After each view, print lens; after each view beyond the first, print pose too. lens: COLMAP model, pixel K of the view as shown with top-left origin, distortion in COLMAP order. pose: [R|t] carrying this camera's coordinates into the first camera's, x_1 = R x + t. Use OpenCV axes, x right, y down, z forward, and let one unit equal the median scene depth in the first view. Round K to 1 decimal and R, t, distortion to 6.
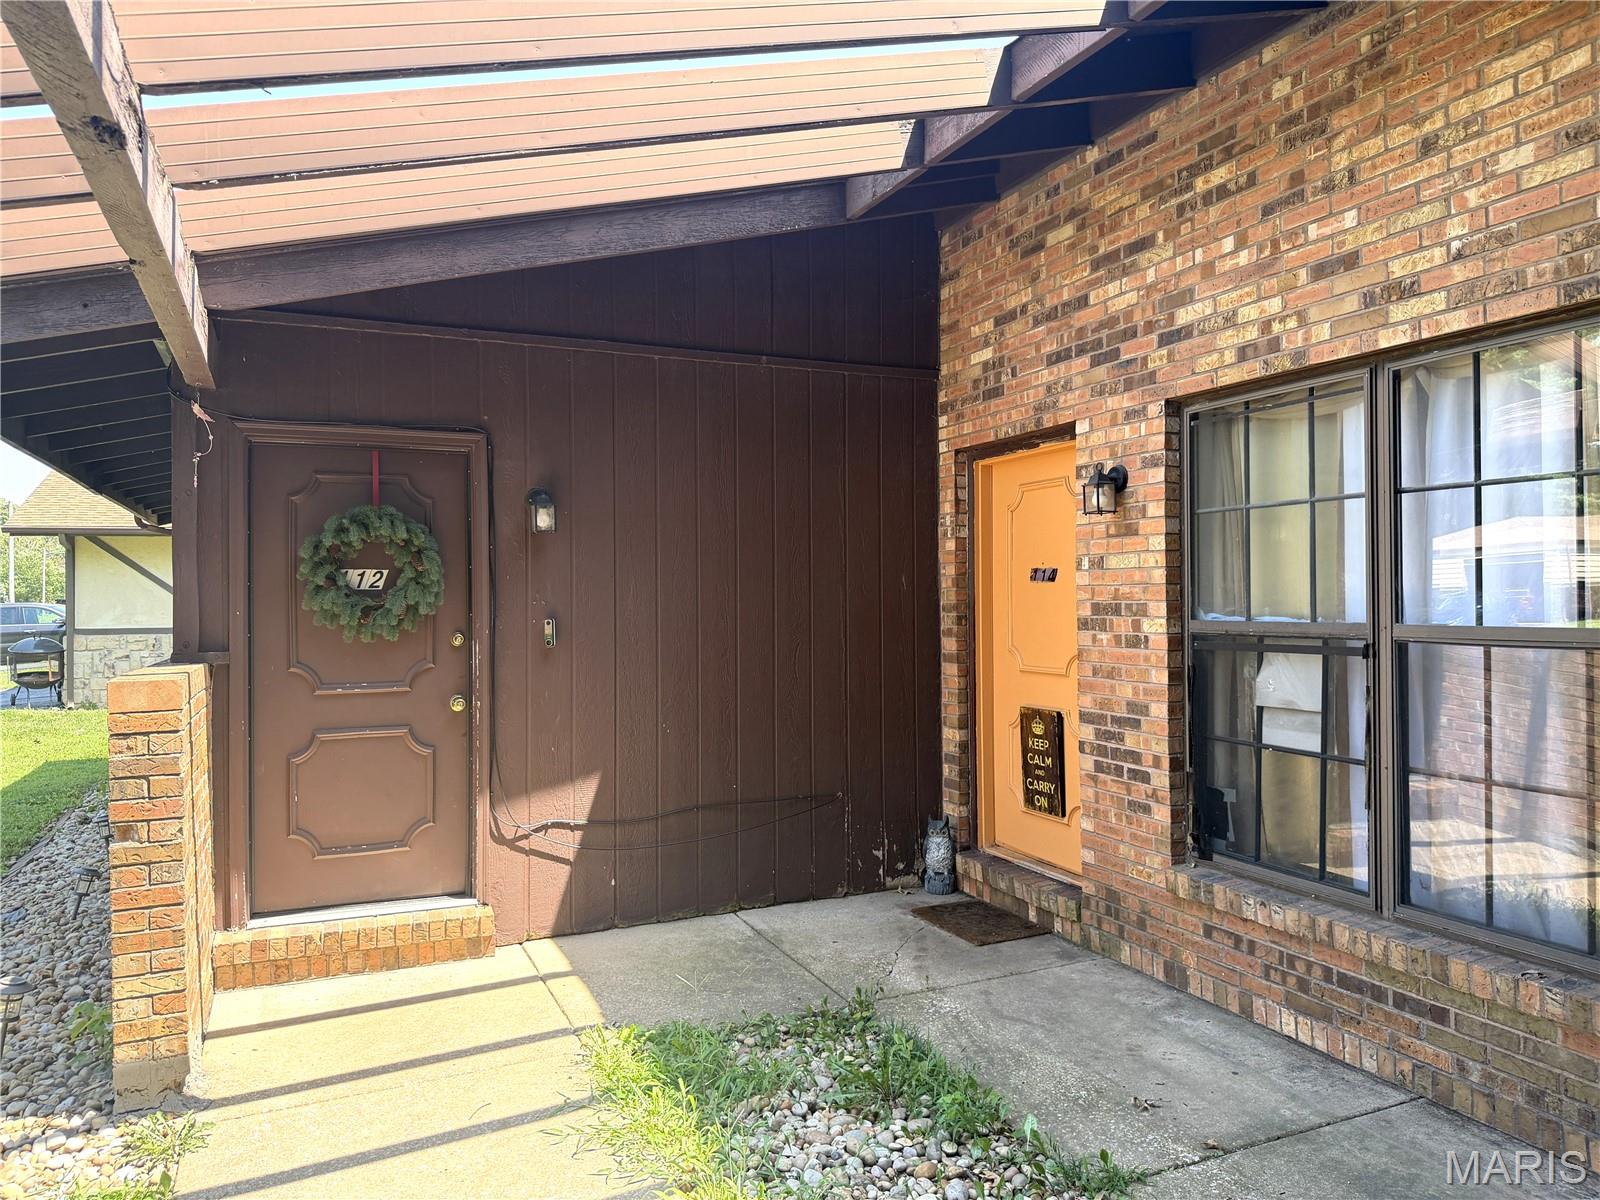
lens RADIAL K [[1129.3, 0, 800.0], [0, 1129.3, 600.0], [0, 0, 1]] dist [0.122353, -0.200135]
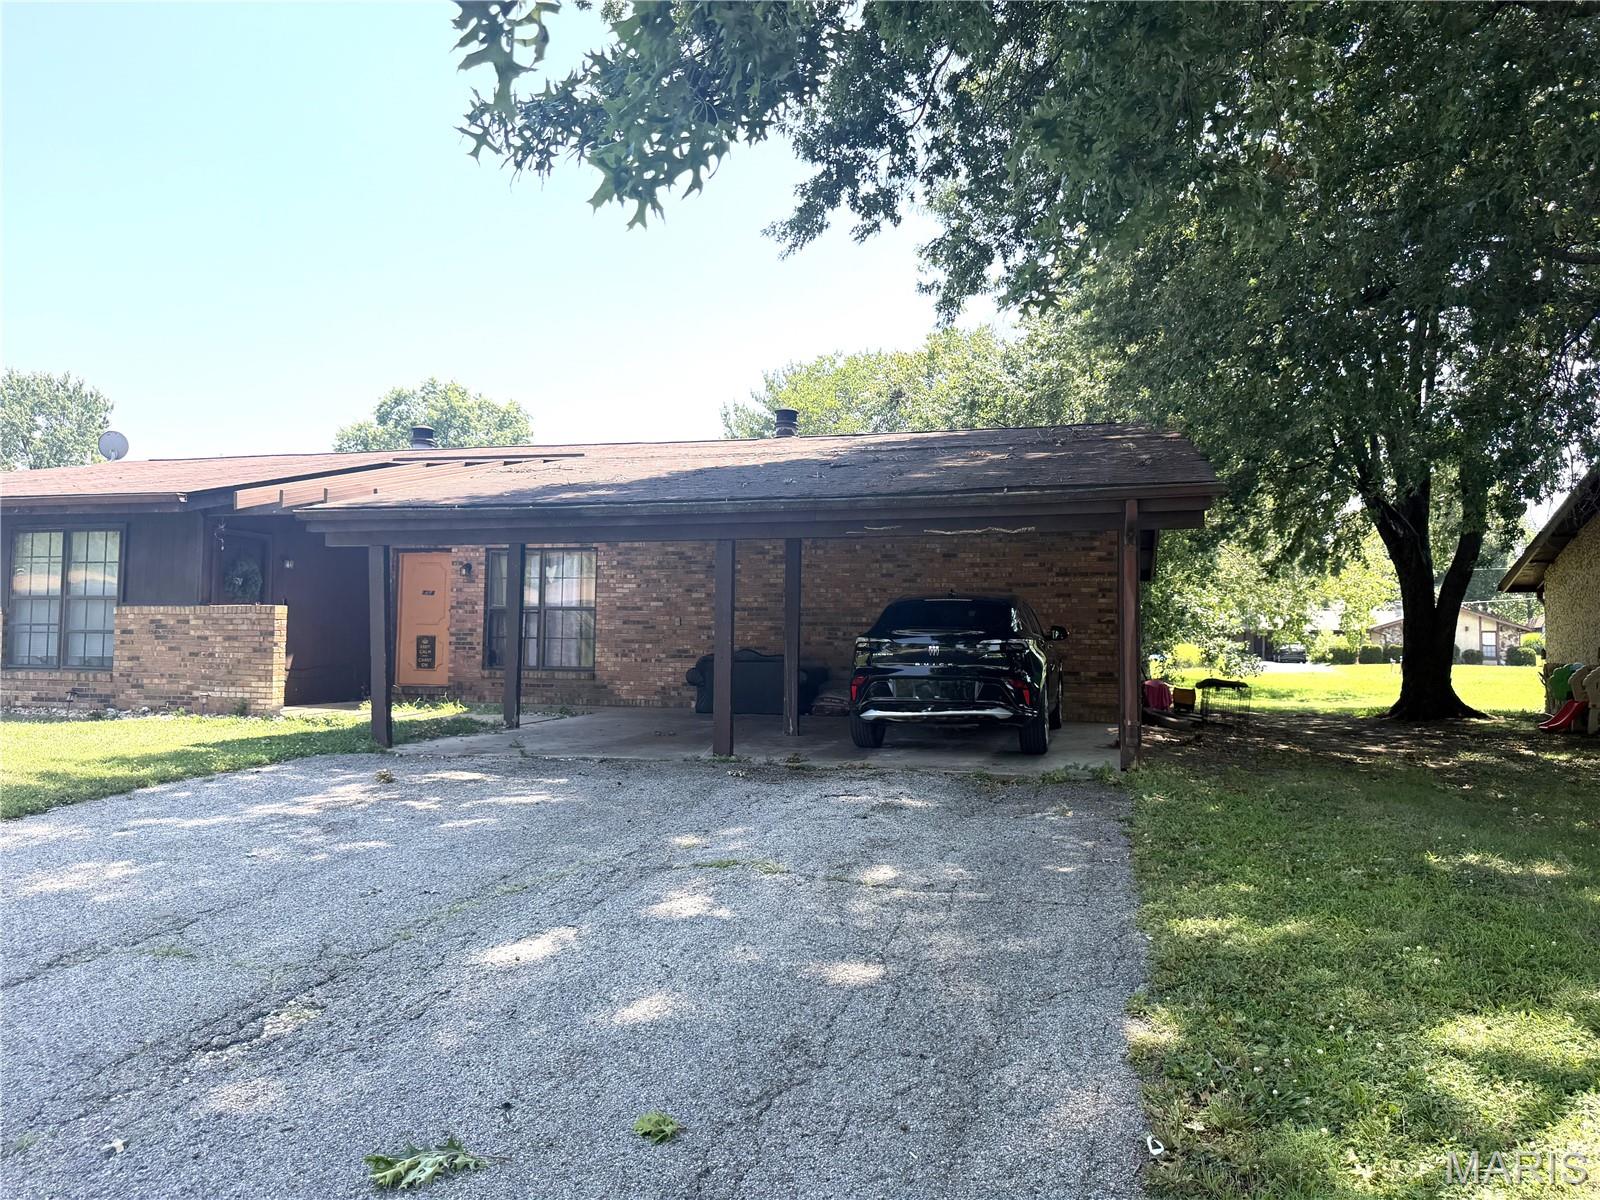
lens RADIAL K [[1129.3, 0, 800.0], [0, 1129.3, 600.0], [0, 0, 1]] dist [0.122353, -0.200135]
pose [[0.645026, 0.047086, 0.762708, -1.800444], [-0.020312, 0.998804, -0.044484, 0.138564], [-0.763891, 0.013201, 0.645211, -2.141880]]
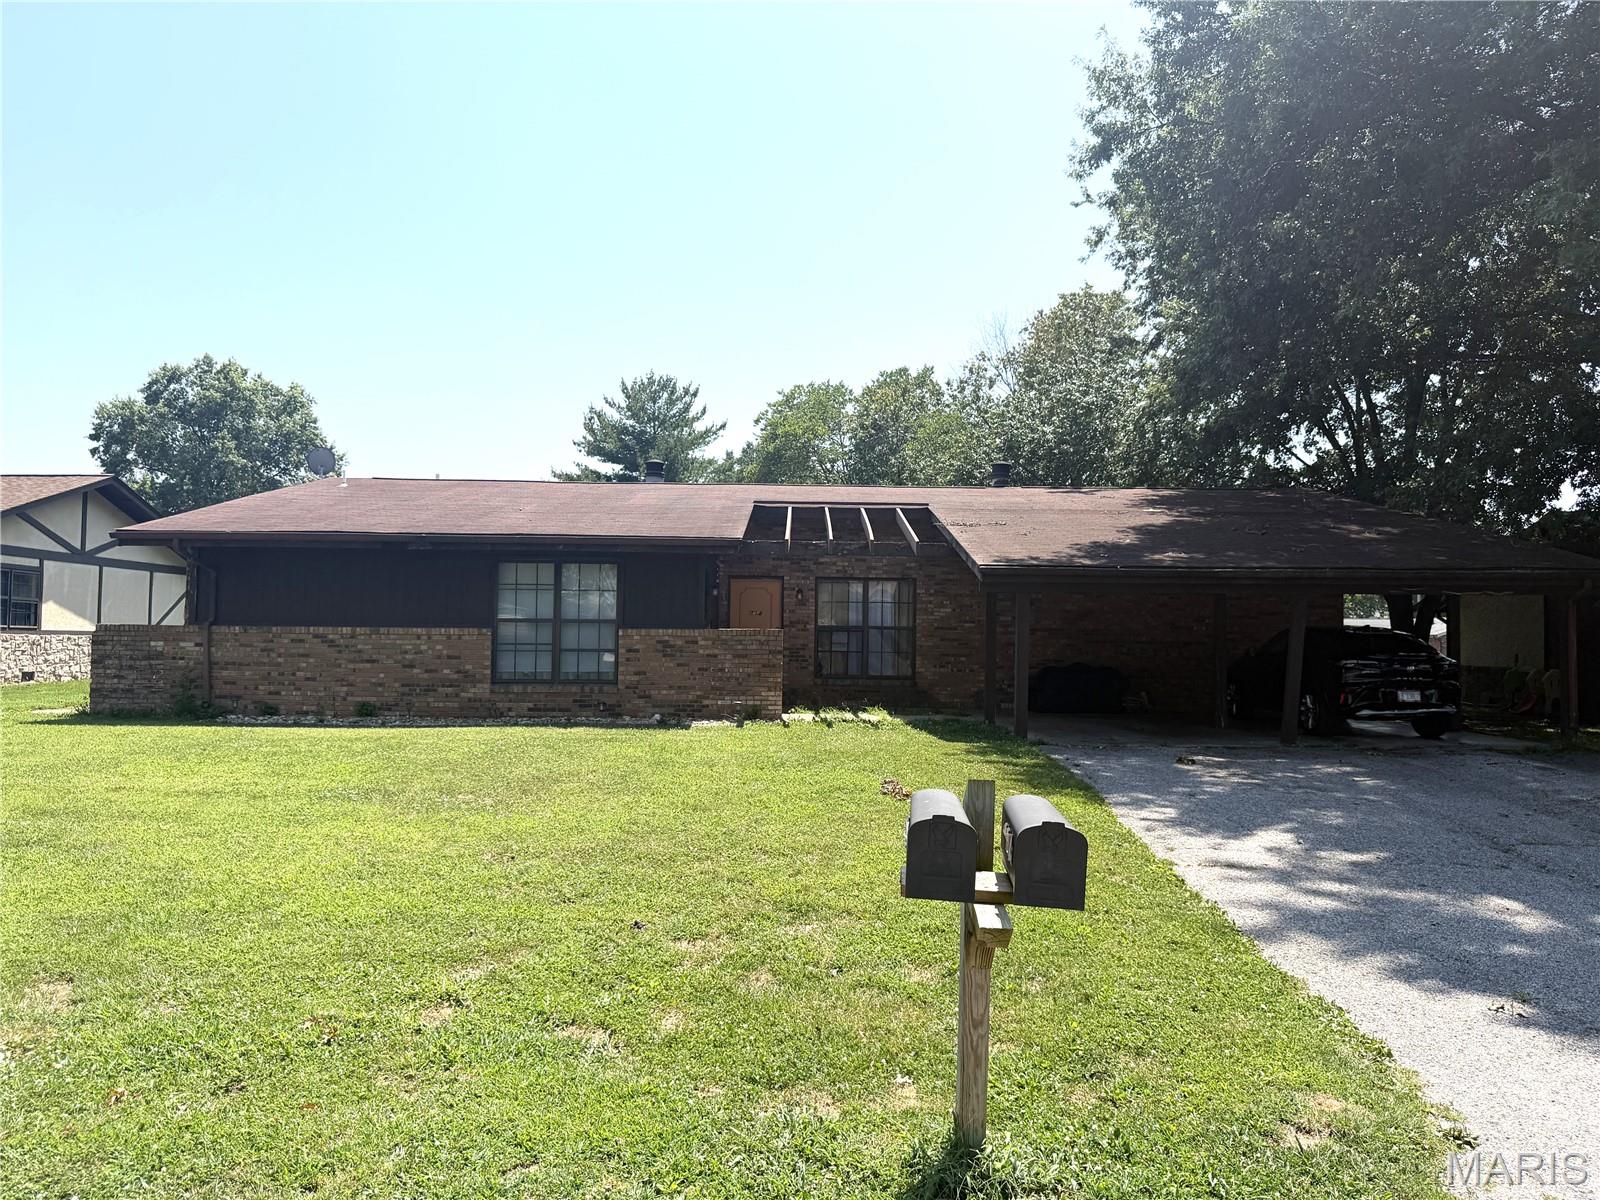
lens RADIAL K [[1129.3, 0, 800.0], [0, 1129.3, 600.0], [0, 0, 1]] dist [0.122353, -0.200135]
pose [[0.409962, 0.048446, 0.910815, -3.624361], [-0.017739, 0.998823, -0.045143, 0.116106], [-0.911930, 0.002350, 0.410339, -0.751202]]
